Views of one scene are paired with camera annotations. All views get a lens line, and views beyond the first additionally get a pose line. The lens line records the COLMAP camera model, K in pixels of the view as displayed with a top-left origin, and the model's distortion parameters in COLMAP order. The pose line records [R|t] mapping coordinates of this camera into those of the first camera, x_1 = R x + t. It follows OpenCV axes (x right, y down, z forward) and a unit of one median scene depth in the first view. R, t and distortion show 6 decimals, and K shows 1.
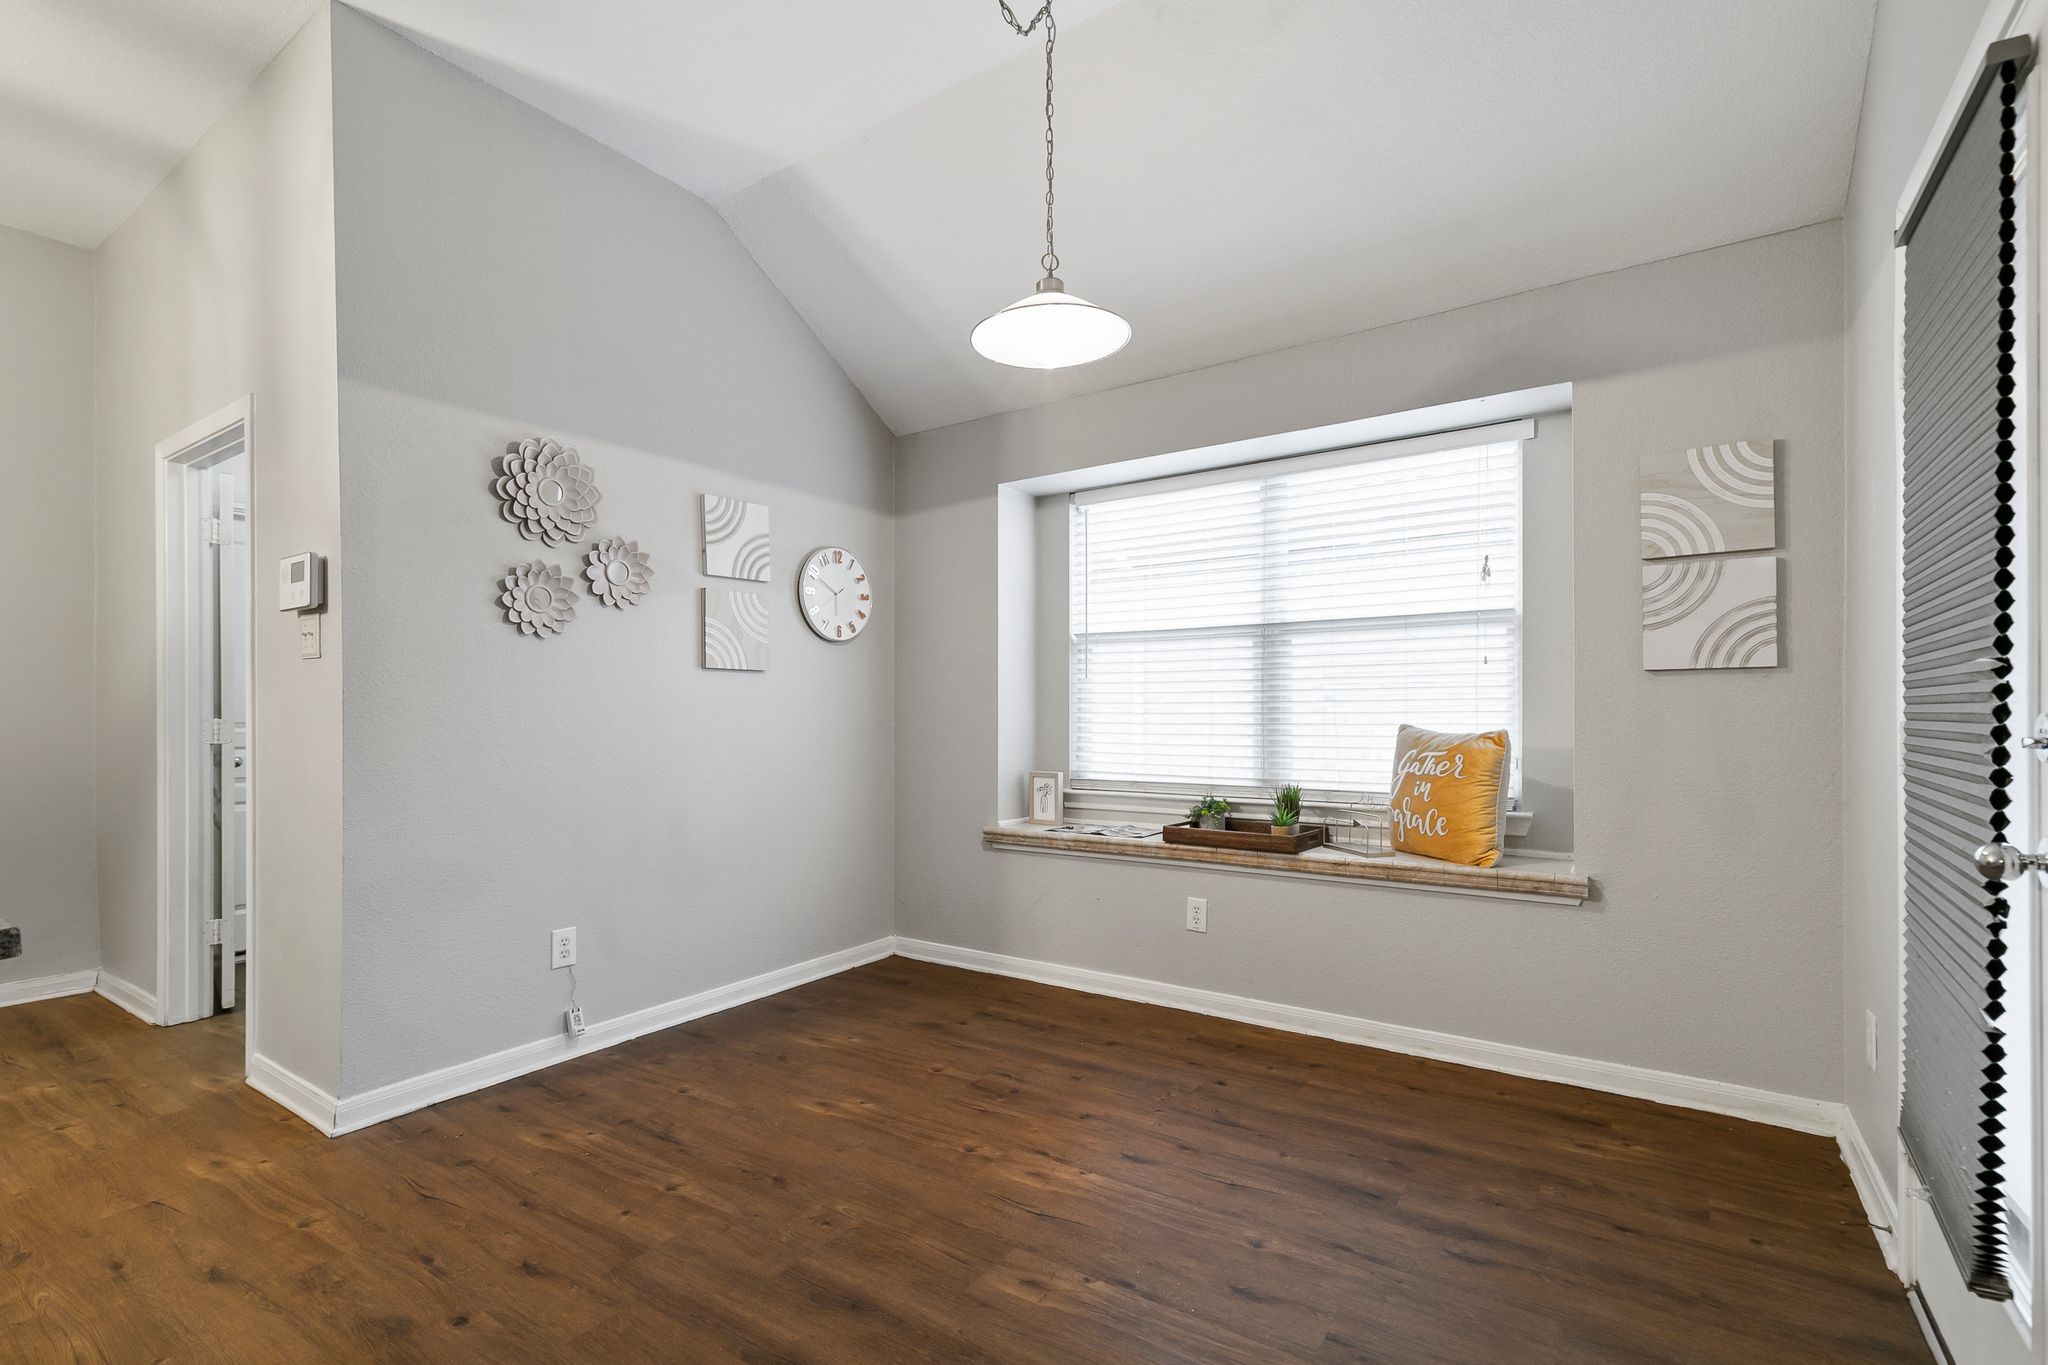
lens RADIAL K [[924.7, 0, 1033.9], [0, 924.7, 713.4], [0, 0, 1]] dist [0.008094, -0.003286]
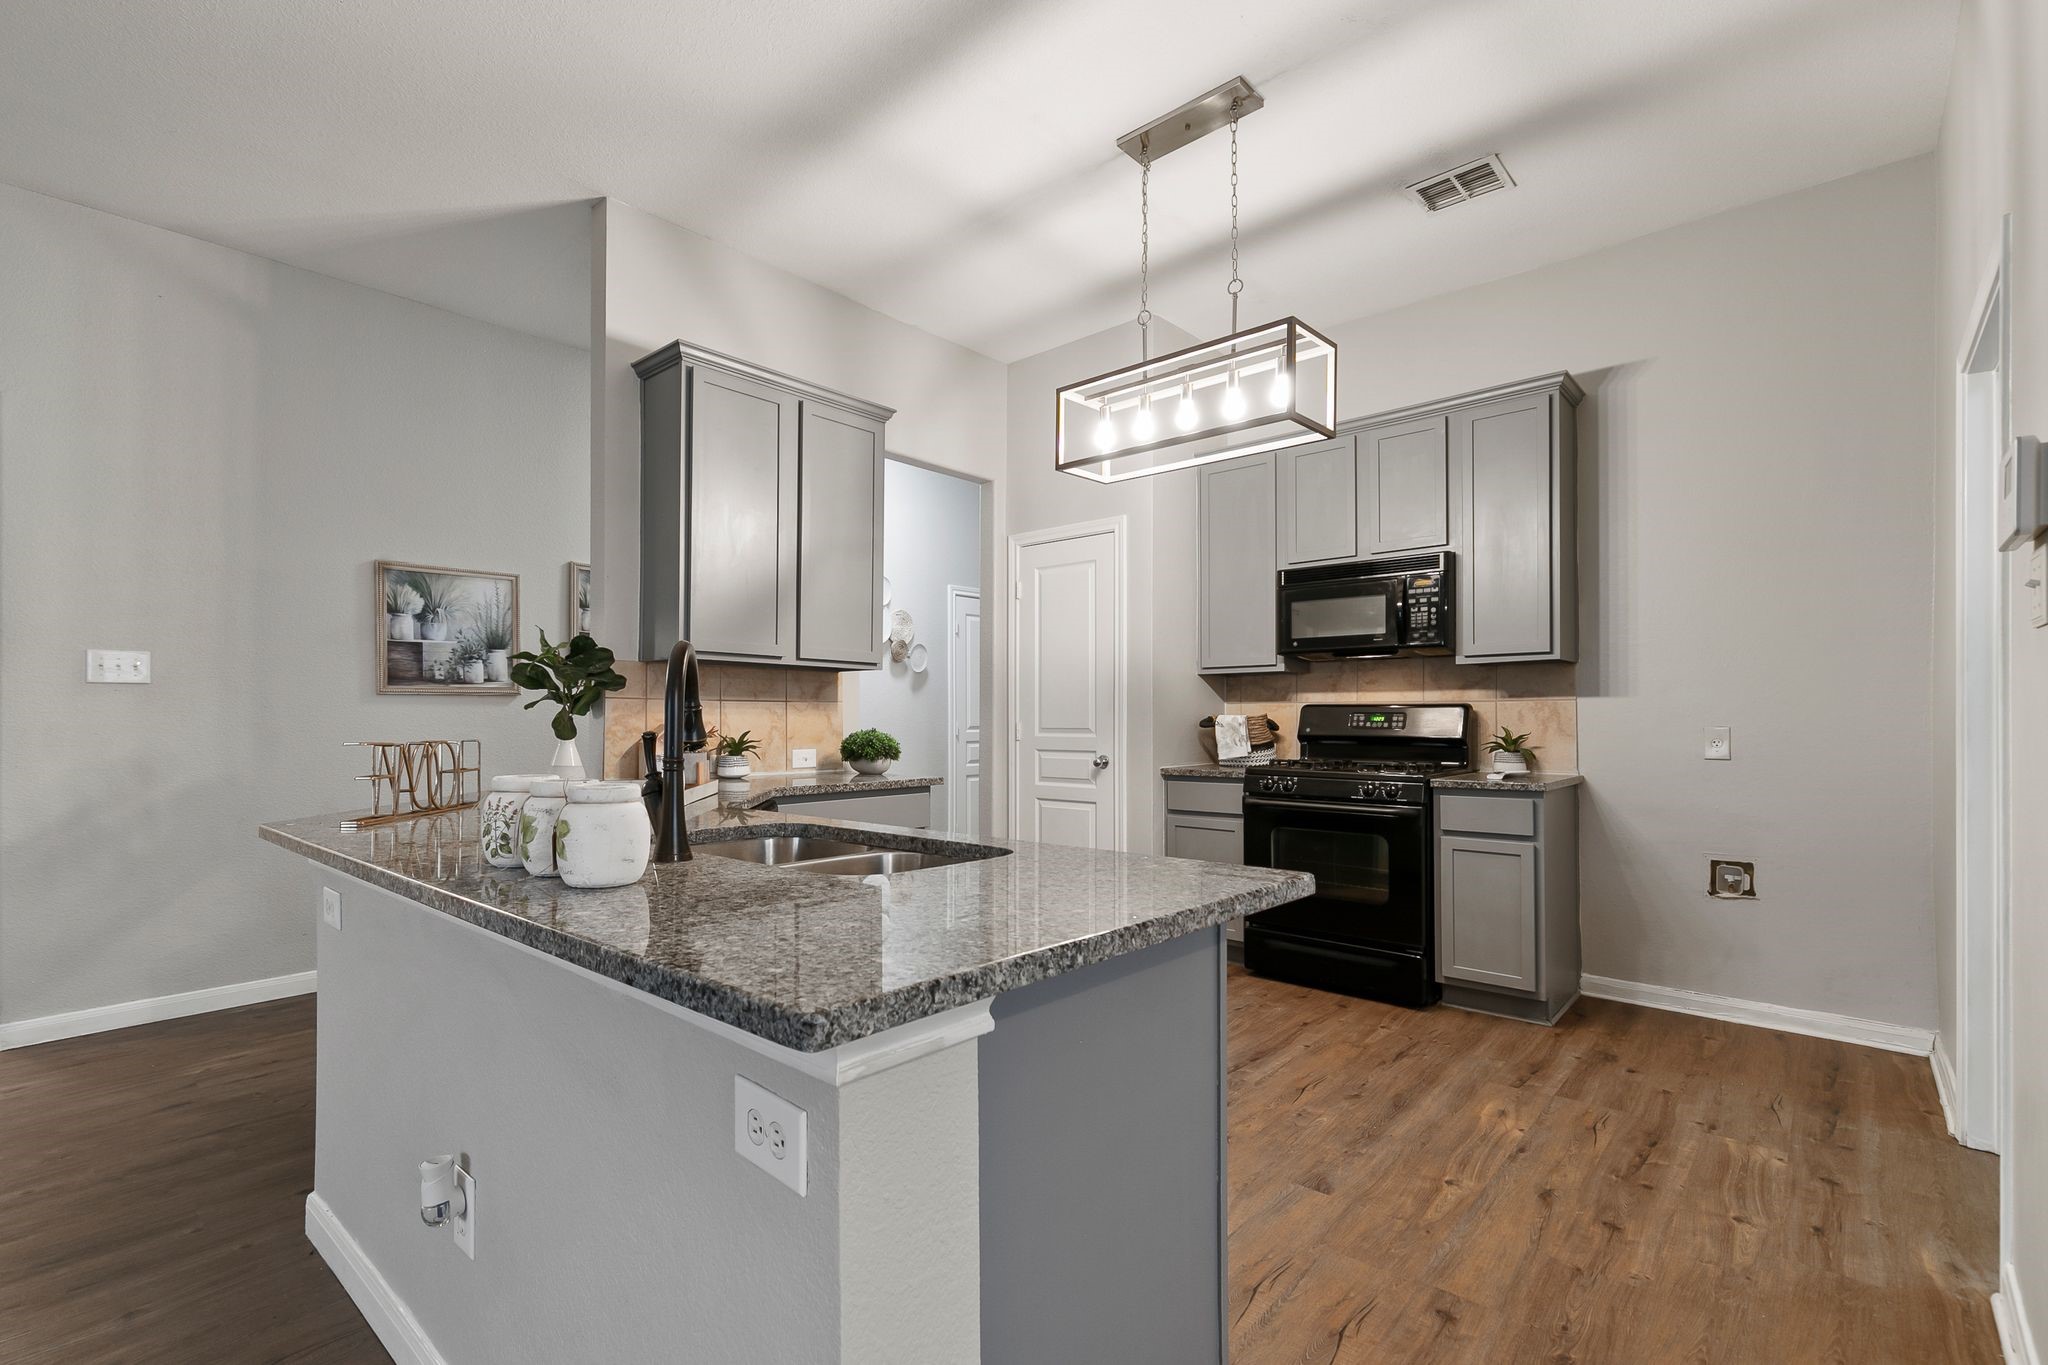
lens RADIAL K [[924.7, 0, 1020.4], [0, 924.7, 713.3], [0, 0, 1]] dist [0.008094, -0.003286]
pose [[-0.130477, 0.002975, -0.991447, -0.118372], [-0.003094, 0.999989, 0.003408, -0.004410], [0.991447, 0.003512, -0.130466, 0.381828]]
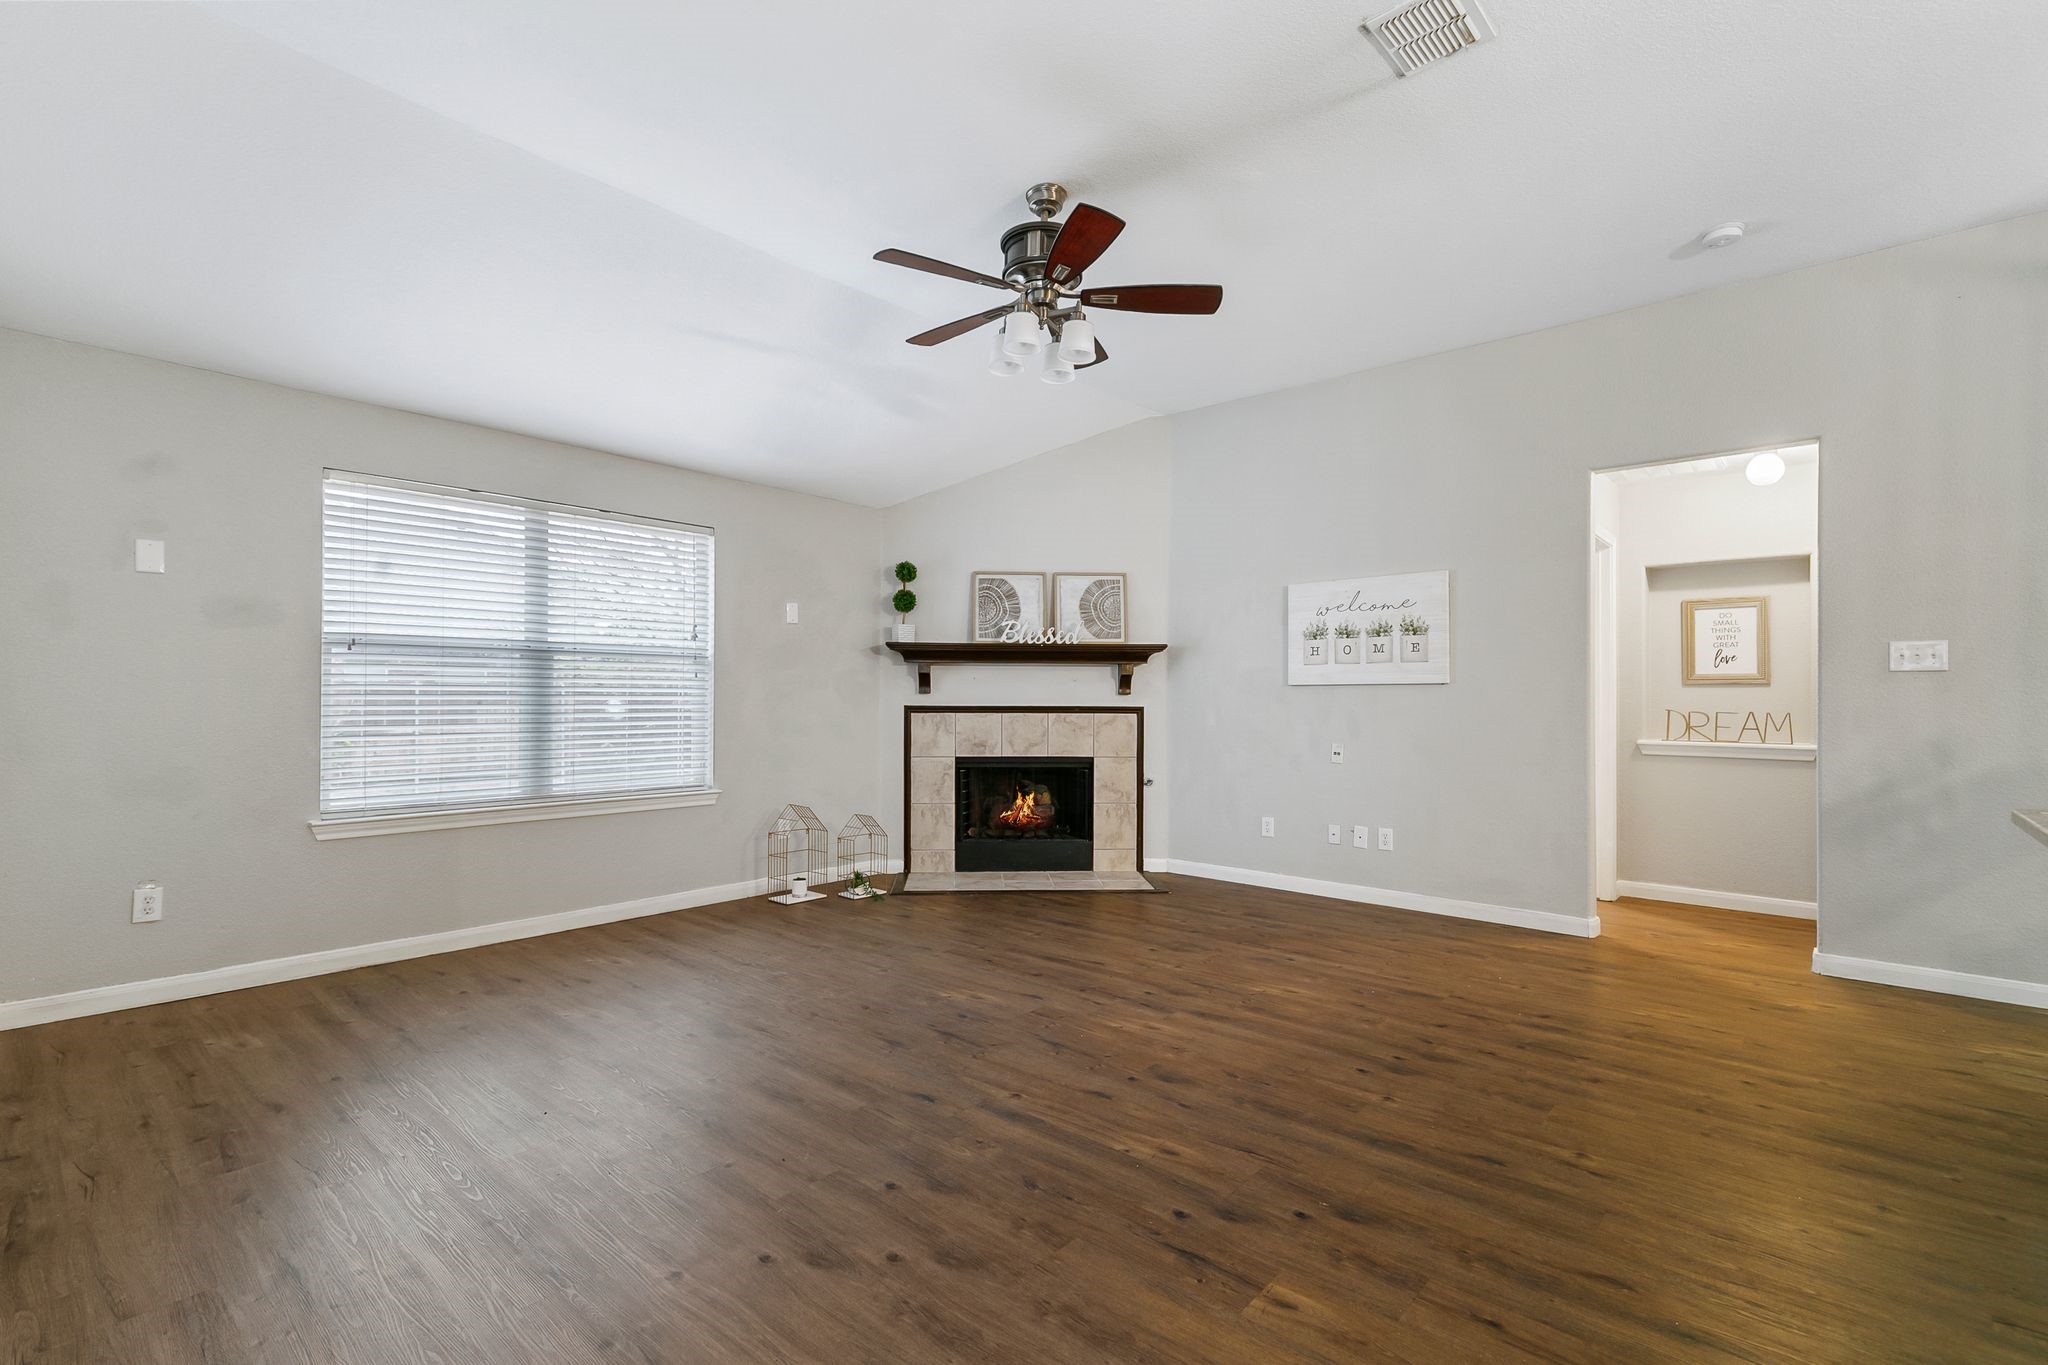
lens RADIAL K [[924.7, 0, 1017.7], [0, 924.7, 692.9], [0, 0, 1]] dist [0.008094, -0.003286]
pose [[-0.991275, 0.002105, 0.131795, -0.076619], [0.002232, 0.999997, 0.000813, -0.008595], [-0.131793, 0.001100, -0.991277, 0.521031]]
